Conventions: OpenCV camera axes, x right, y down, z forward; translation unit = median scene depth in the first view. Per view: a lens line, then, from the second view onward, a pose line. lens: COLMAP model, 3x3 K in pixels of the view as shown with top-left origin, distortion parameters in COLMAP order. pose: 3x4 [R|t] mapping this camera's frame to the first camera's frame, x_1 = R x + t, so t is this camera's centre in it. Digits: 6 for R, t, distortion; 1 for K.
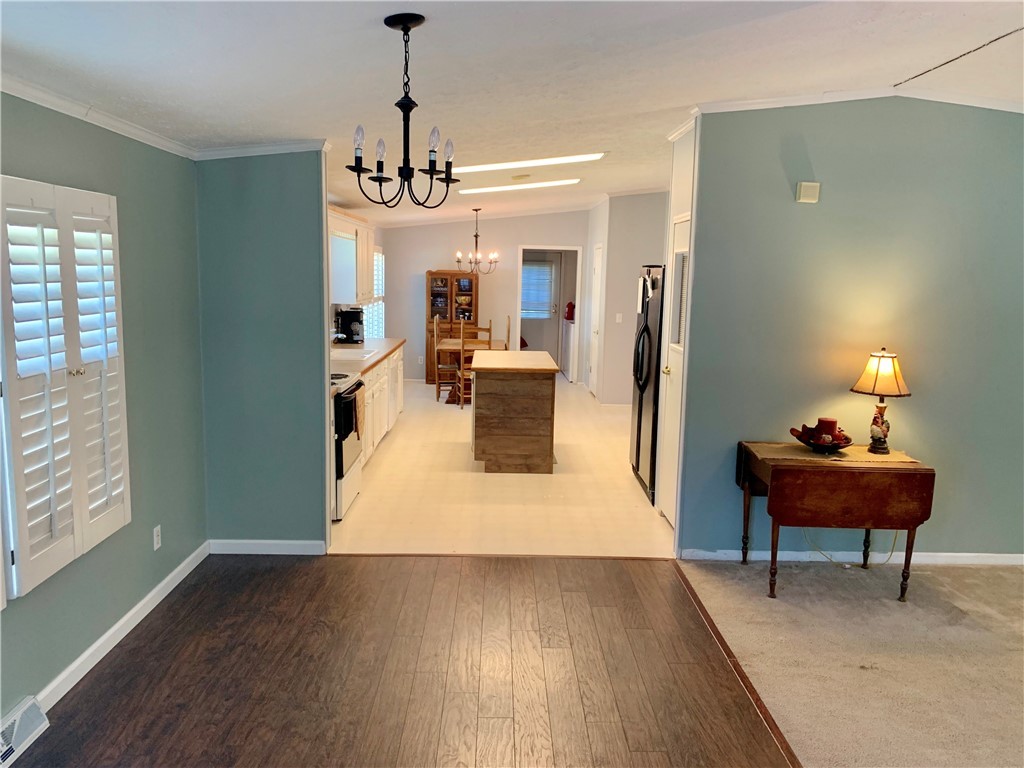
lens RADIAL K [[774.7, 0, 512.0], [0, 774.7, 384.0], [0, 0, 1]] dist [-0.000105, -0.001802]
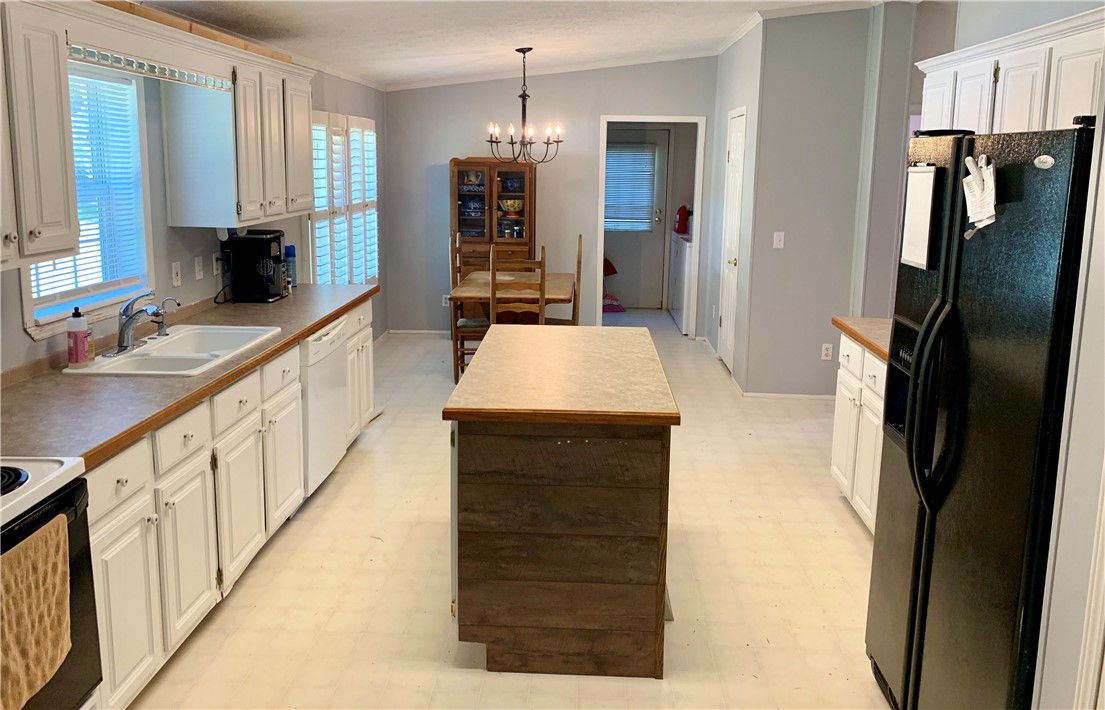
lens RADIAL K [[850.1, 0, 533.6], [0, 850.1, 290.6], [0, 0, 1]] dist [0.044768, -0.000862]
pose [[0.996305, 0.003250, -0.085818, 0.015112], [-0.002747, 0.999978, 0.005983, -0.047883], [0.085836, -0.005725, 0.996293, 0.347926]]
